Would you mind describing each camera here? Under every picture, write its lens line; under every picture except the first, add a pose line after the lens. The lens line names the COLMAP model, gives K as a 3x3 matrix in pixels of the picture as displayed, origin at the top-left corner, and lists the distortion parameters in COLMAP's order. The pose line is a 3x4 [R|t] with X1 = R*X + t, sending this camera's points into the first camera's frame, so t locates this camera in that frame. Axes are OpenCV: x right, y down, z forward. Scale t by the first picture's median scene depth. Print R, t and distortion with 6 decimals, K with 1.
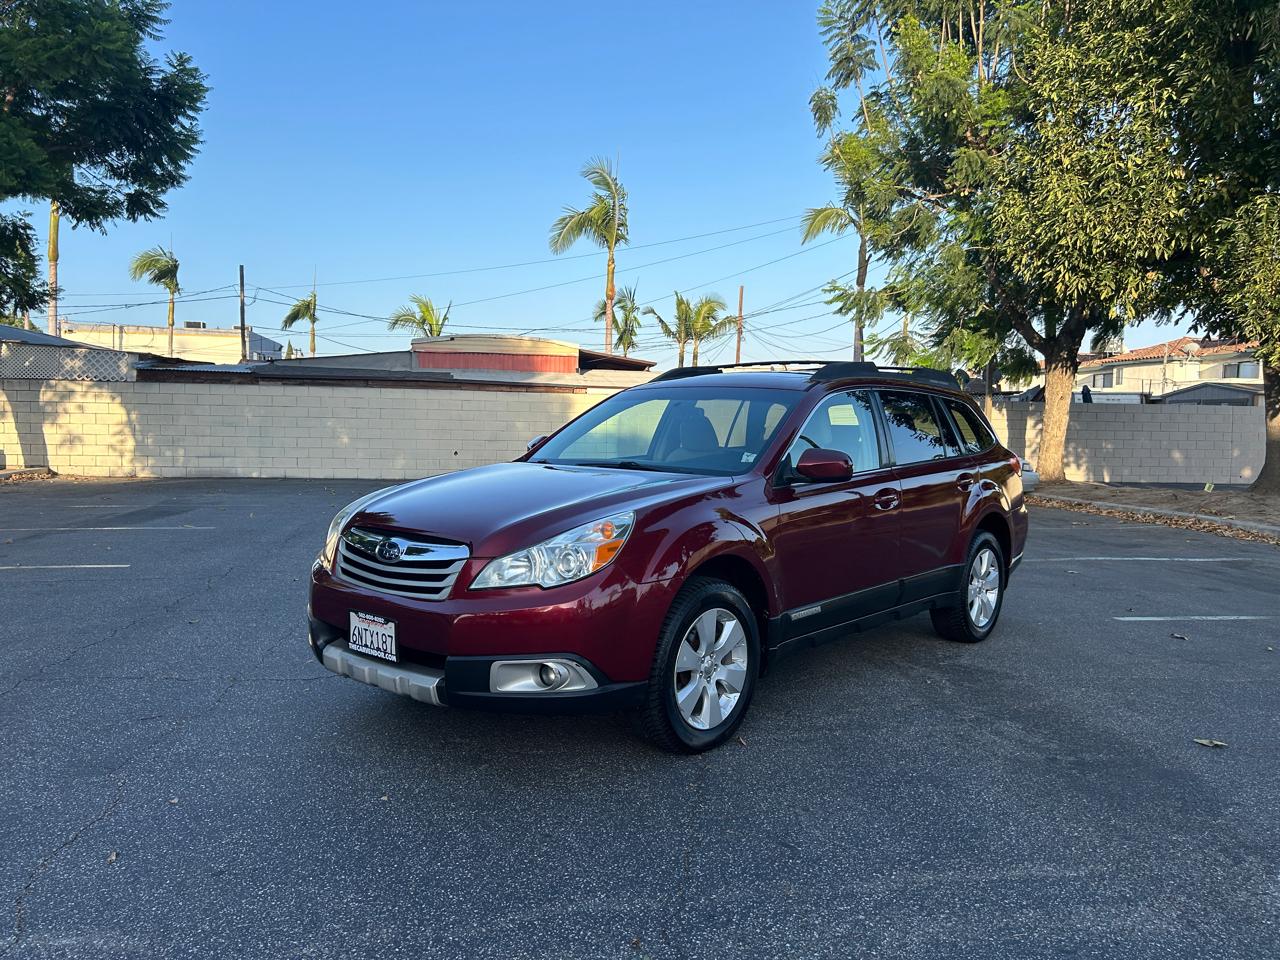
lens RADIAL K [[961.4, 0, 630.3], [0, 961.4, 477.4], [0, 0, 1]] dist [0.056352, -0.062133]
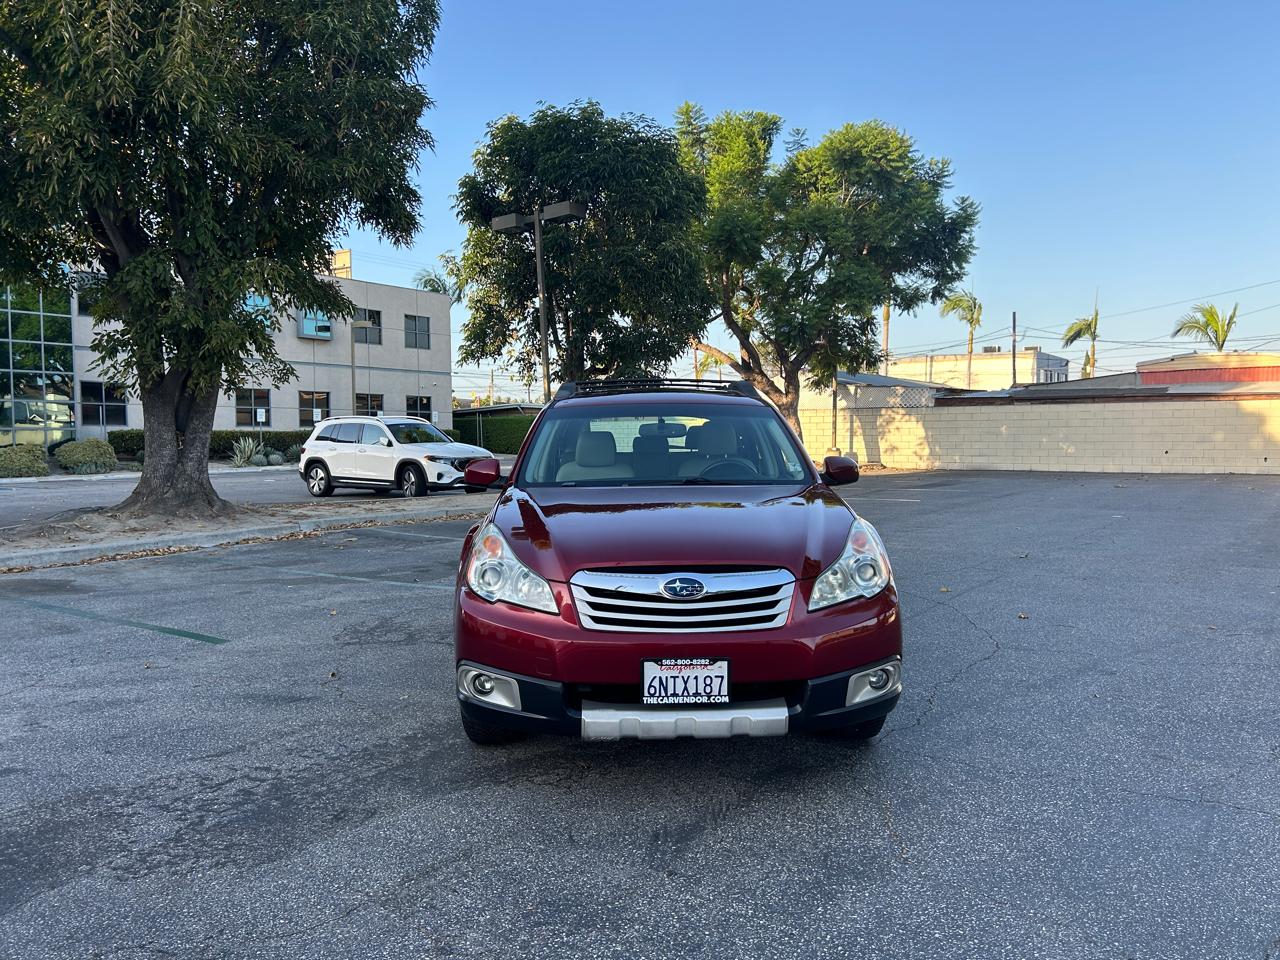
lens RADIAL K [[961.4, 0, 635.1], [0, 961.4, 487.8], [0, 0, 1]] dist [0.056352, -0.062133]
pose [[0.709764, 0.018085, -0.704207, 0.247687], [-0.018190, 0.999808, 0.007343, 0.027785], [0.704204, 0.007597, 0.709957, -0.438064]]
